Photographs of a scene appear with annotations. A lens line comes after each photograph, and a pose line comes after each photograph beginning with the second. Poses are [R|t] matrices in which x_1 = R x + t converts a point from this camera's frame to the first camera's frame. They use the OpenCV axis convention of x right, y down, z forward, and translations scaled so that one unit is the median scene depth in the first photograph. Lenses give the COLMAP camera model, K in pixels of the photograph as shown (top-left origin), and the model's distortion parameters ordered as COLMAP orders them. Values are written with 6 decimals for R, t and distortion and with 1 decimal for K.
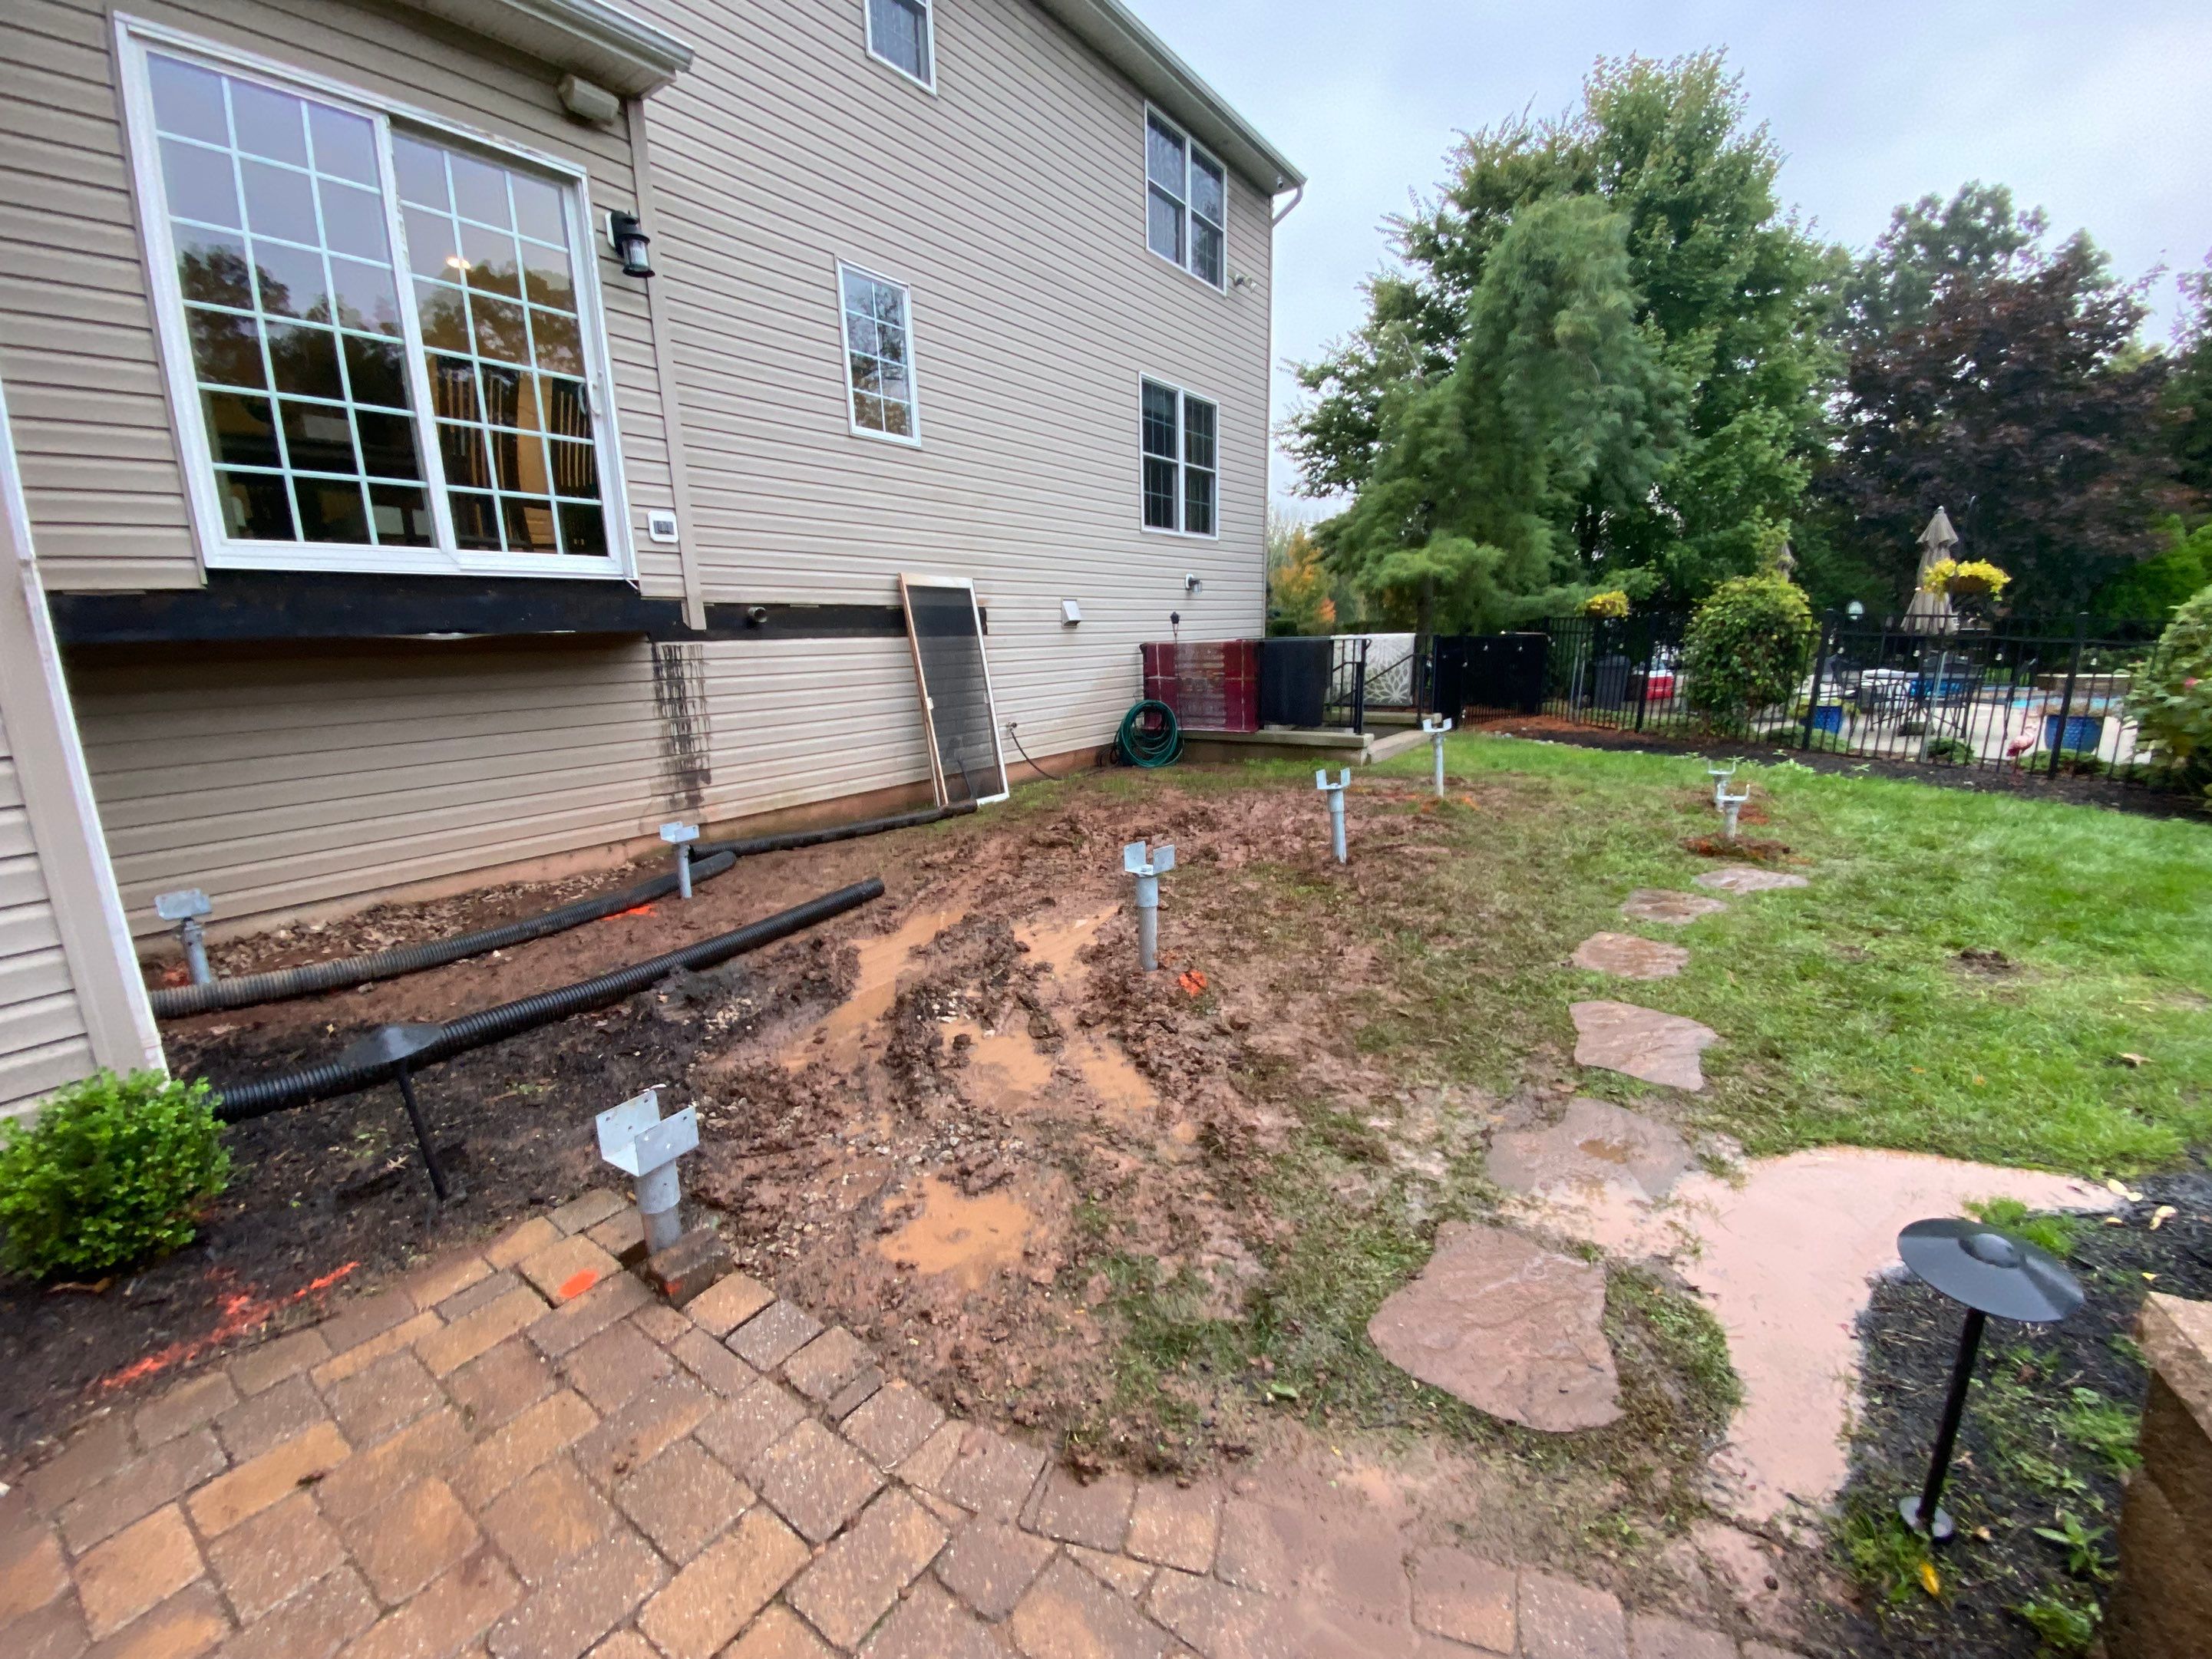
lens RADIAL K [[883.8, 0, 1104.9], [0, 883.8, 835.1], [0, 0, 1]] dist [0.014163, -0.017027]
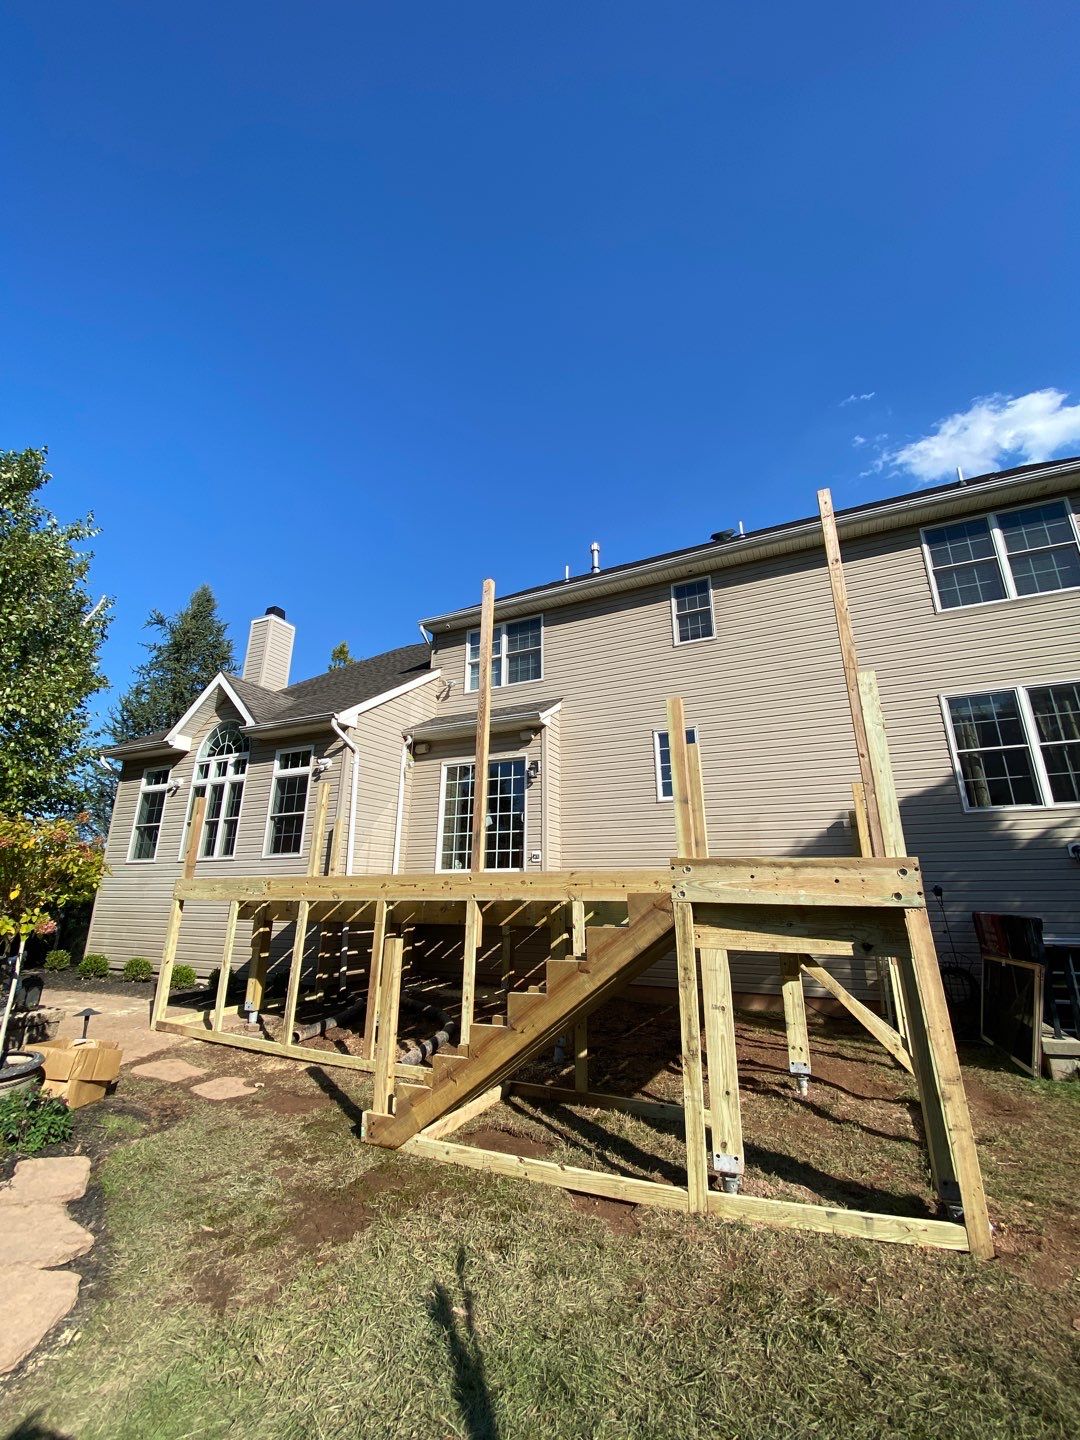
lens RADIAL K [[572.5, 0, 544.3], [0, 572.5, 723.6], [0, 0, 1]] dist [0.042493, -0.032256]
pose [[0.189009, -0.258984, -0.947208, 0.977072], [-0.225404, 0.927396, -0.298545, -0.144315], [0.955756, 0.269932, 0.116910, 0.502144]]
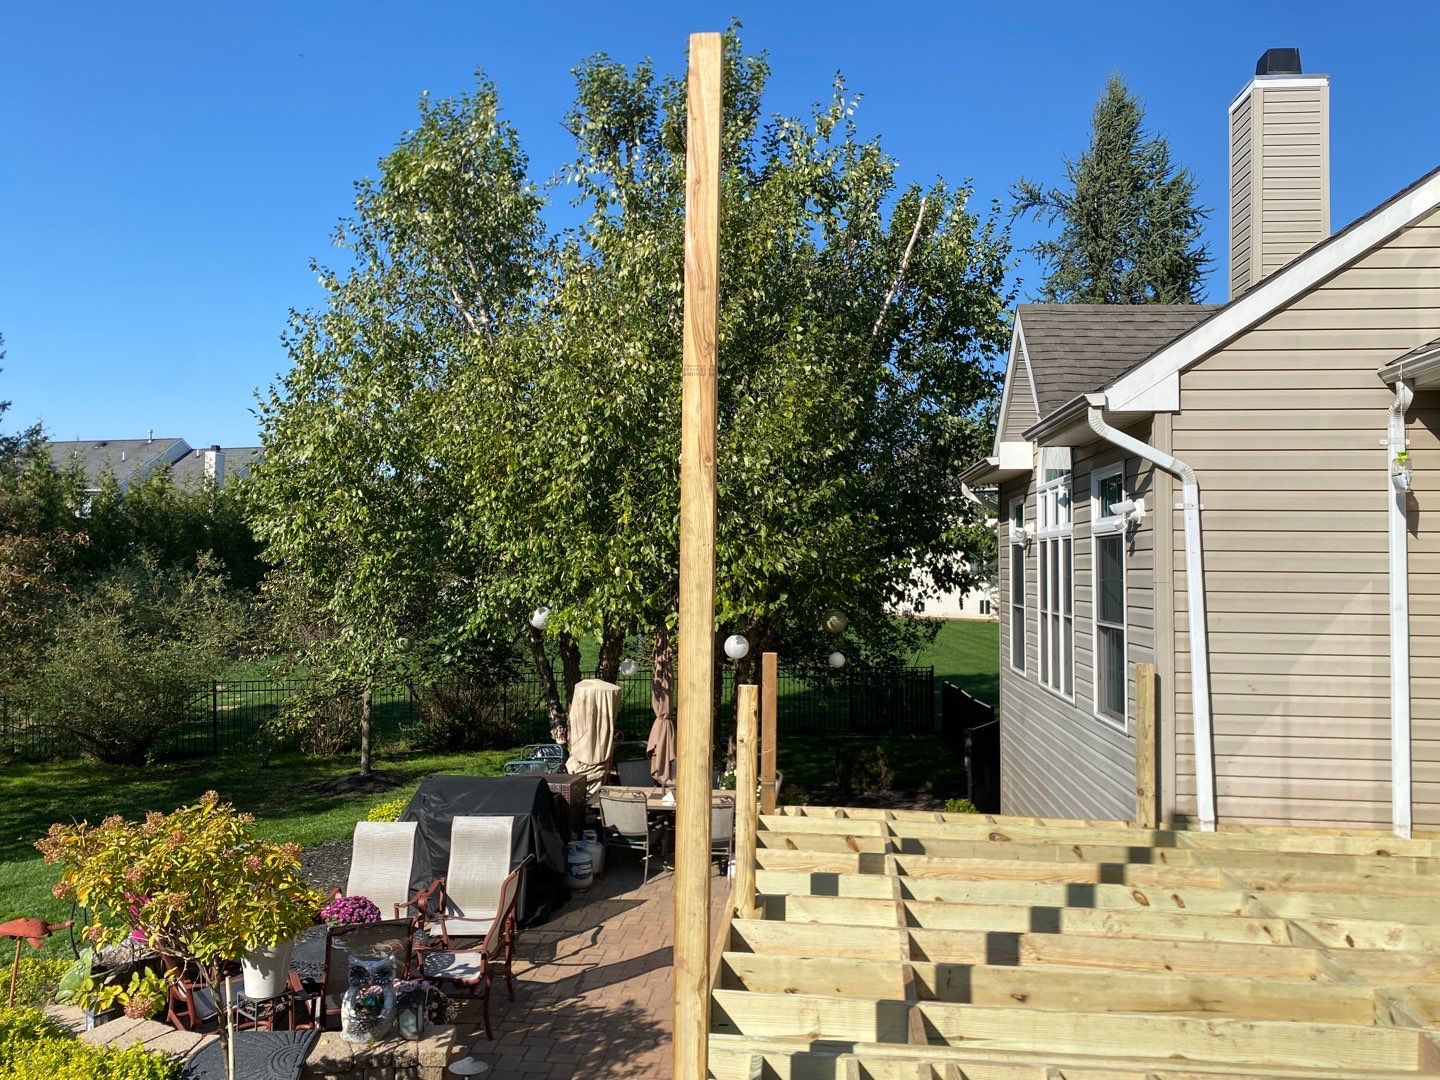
lens RADIAL K [[1099.8, 0, 720.7], [0, 1099.8, 503.9], [0, 0, 1]] dist [0.004942, -0.005565]
pose [[-0.861624, -0.015787, -0.507302, 0.427738], [-0.110161, 0.981506, 0.156558, -0.465993], [0.495448, 0.190779, -0.847428, 0.865832]]
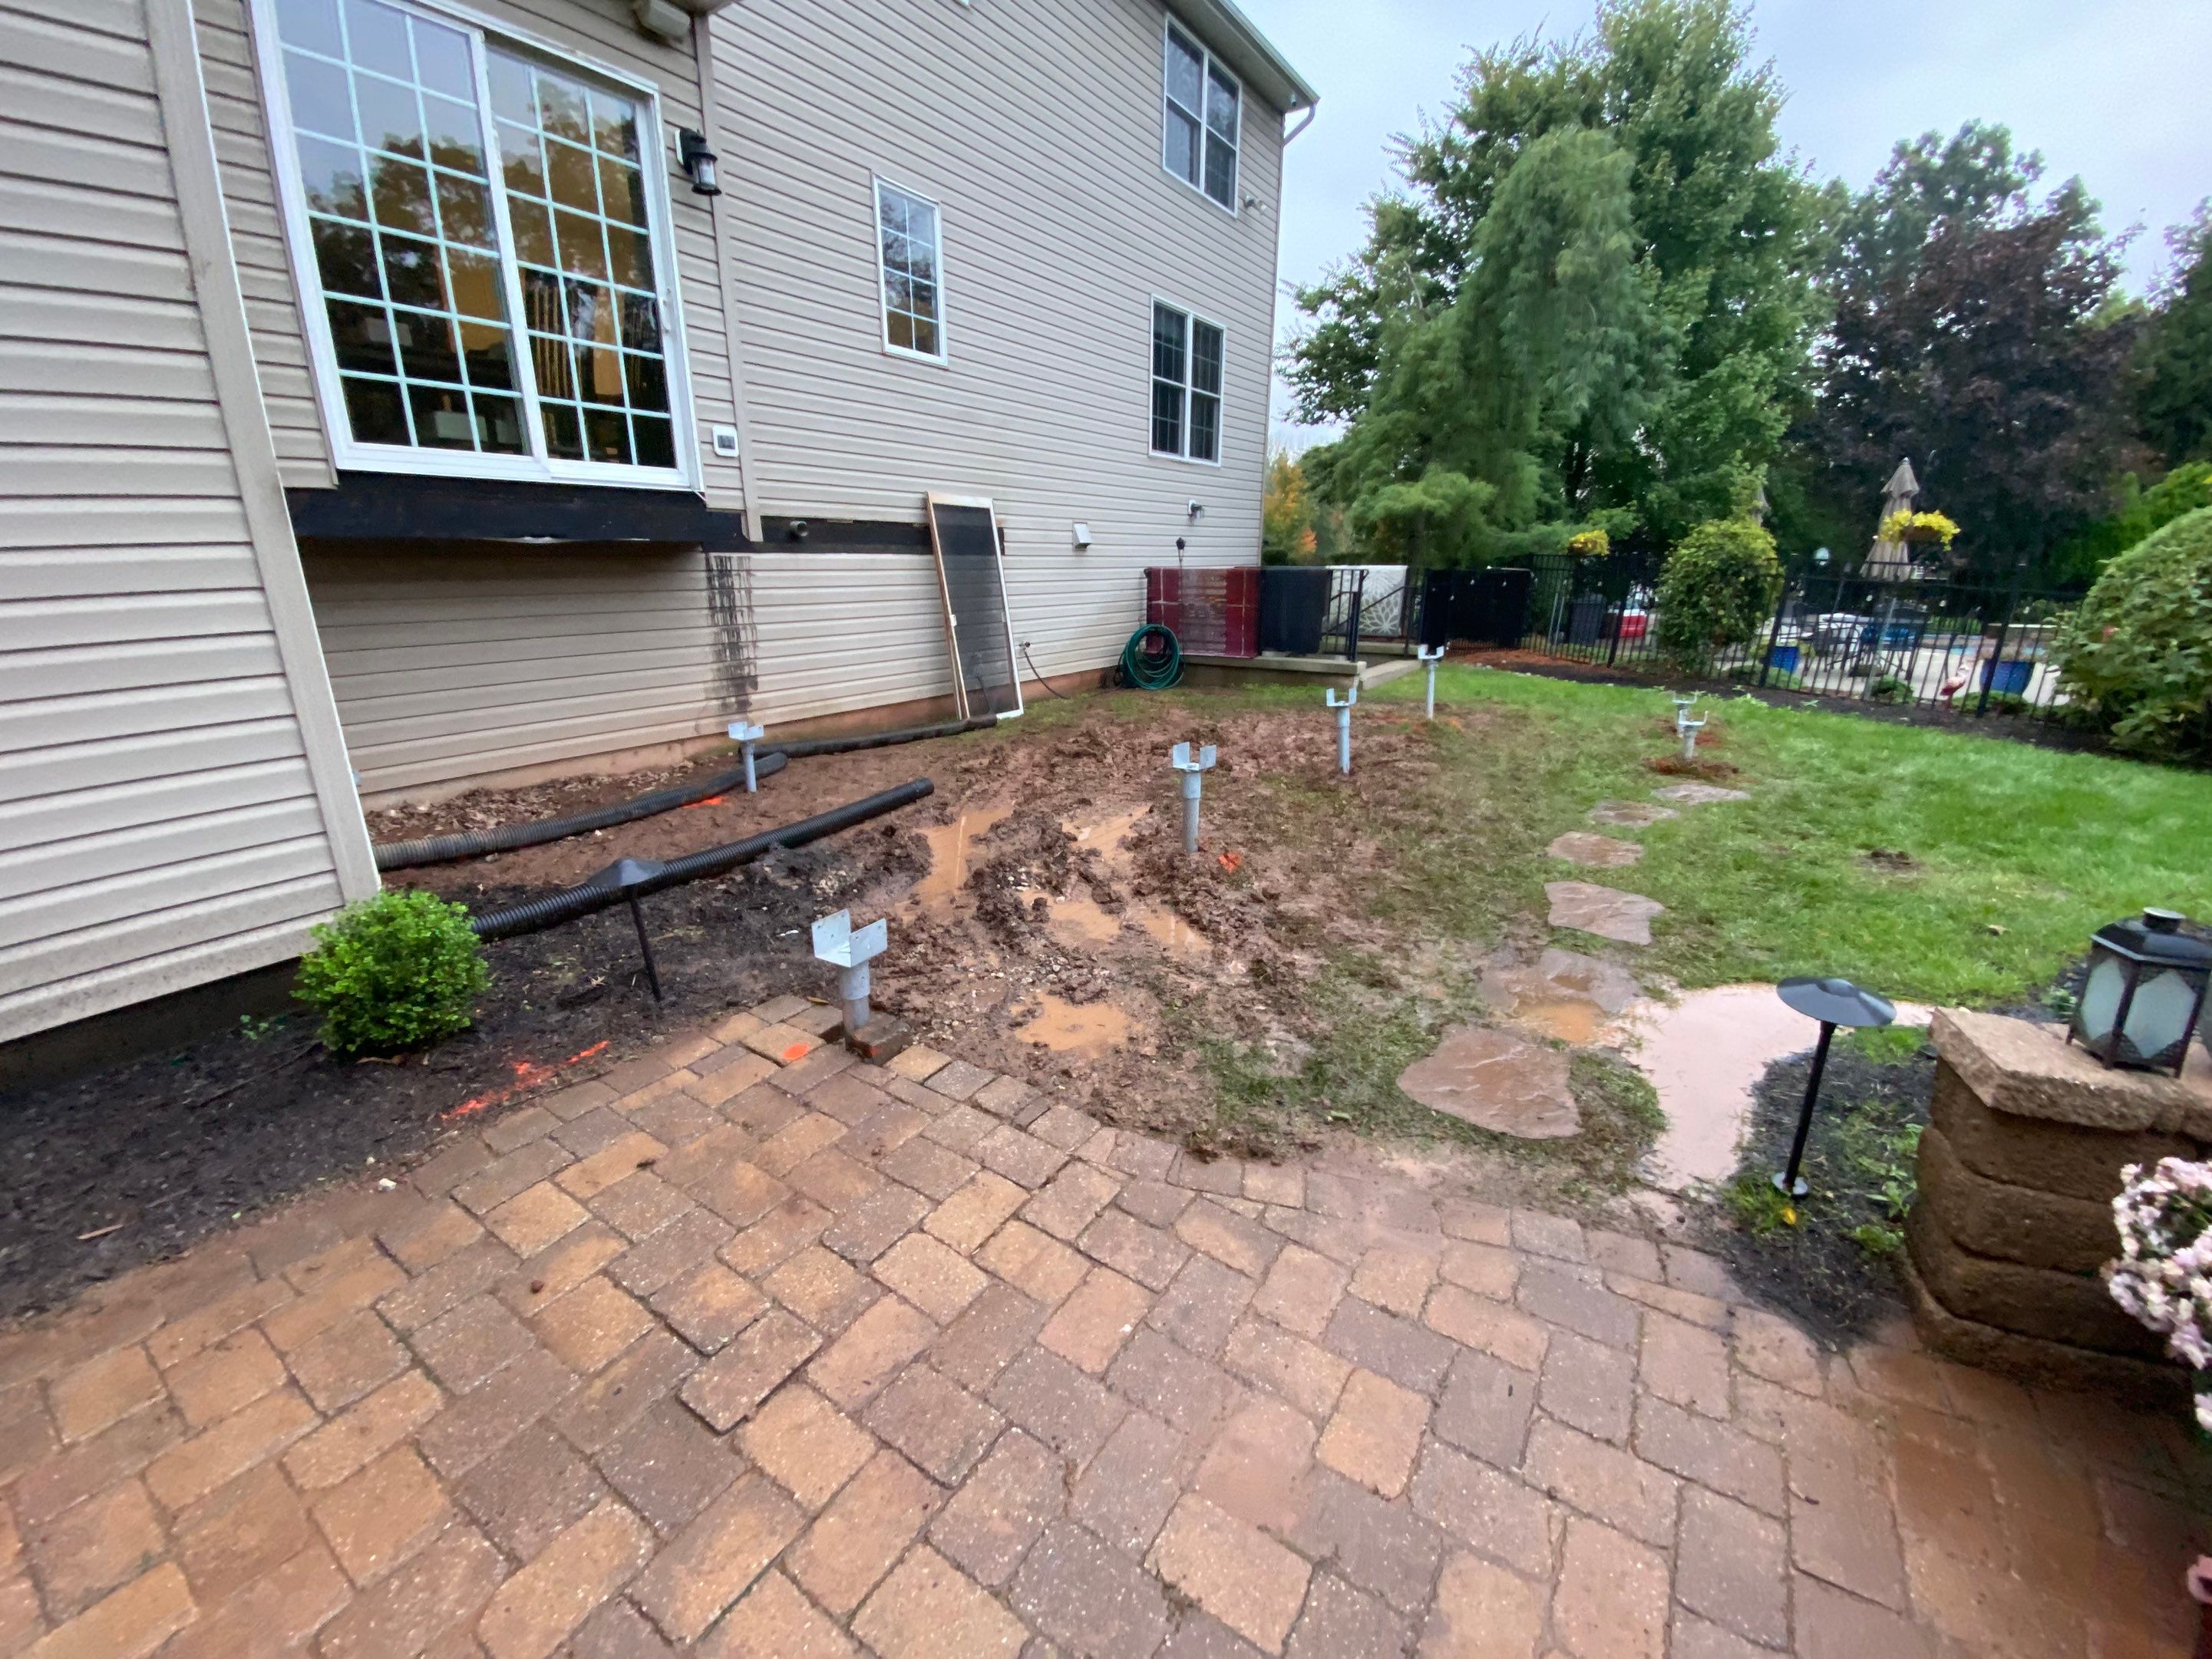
lens RADIAL K [[883.8, 0, 1104.9], [0, 883.8, 835.1], [0, 0, 1]] dist [0.014163, -0.017027]
pose [[0.999241, 0.018642, 0.034197, -0.052379], [-0.021267, 0.996719, 0.078093, 0.021325], [-0.032630, -0.078761, 0.996359, -0.078886]]
